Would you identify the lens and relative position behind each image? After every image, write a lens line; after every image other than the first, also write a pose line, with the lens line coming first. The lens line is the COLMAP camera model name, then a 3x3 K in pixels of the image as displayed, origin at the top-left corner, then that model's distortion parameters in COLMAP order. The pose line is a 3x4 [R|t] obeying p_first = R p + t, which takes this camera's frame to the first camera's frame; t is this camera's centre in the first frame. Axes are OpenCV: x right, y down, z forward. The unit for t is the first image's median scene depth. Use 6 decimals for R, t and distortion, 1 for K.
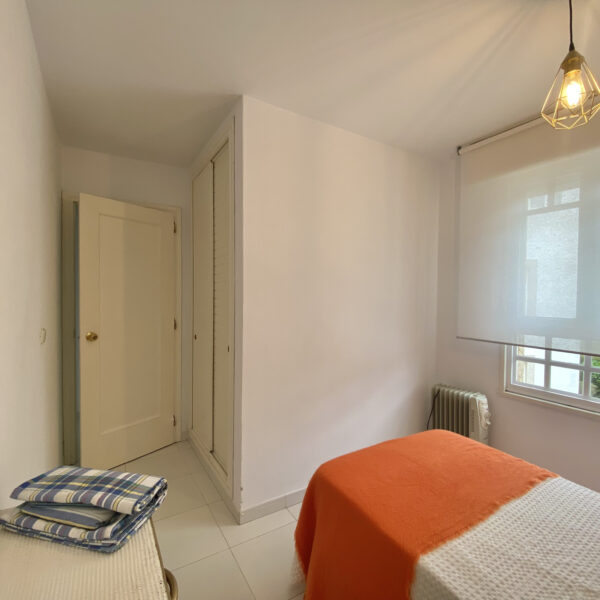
lens RADIAL K [[322.0, 0, 299.0], [0, 322.0, 302.1], [0, 0, 1]] dist [0.042476, -0.038138]
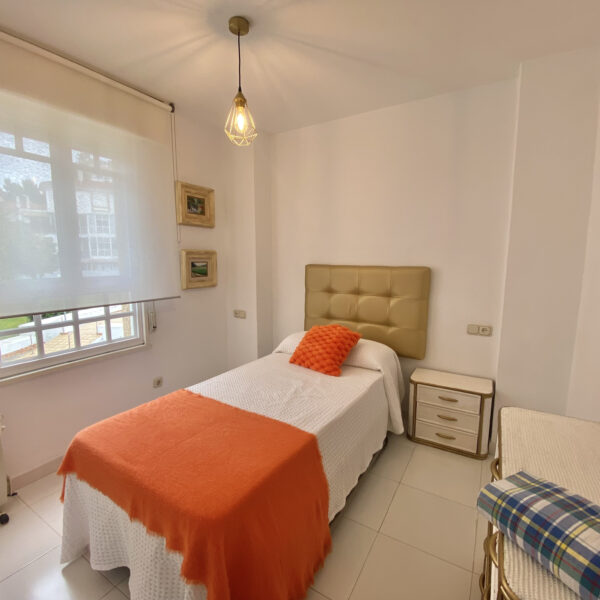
lens RADIAL K [[322.0, 0, 299.0], [0, 322.0, 302.1], [0, 0, 1]] dist [0.042476, -0.038138]
pose [[-0.458779, -0.117089, 0.880802, -0.585169], [0.016125, 0.990019, 0.140007, -0.005334], [-0.888404, 0.078435, -0.452312, 1.180954]]
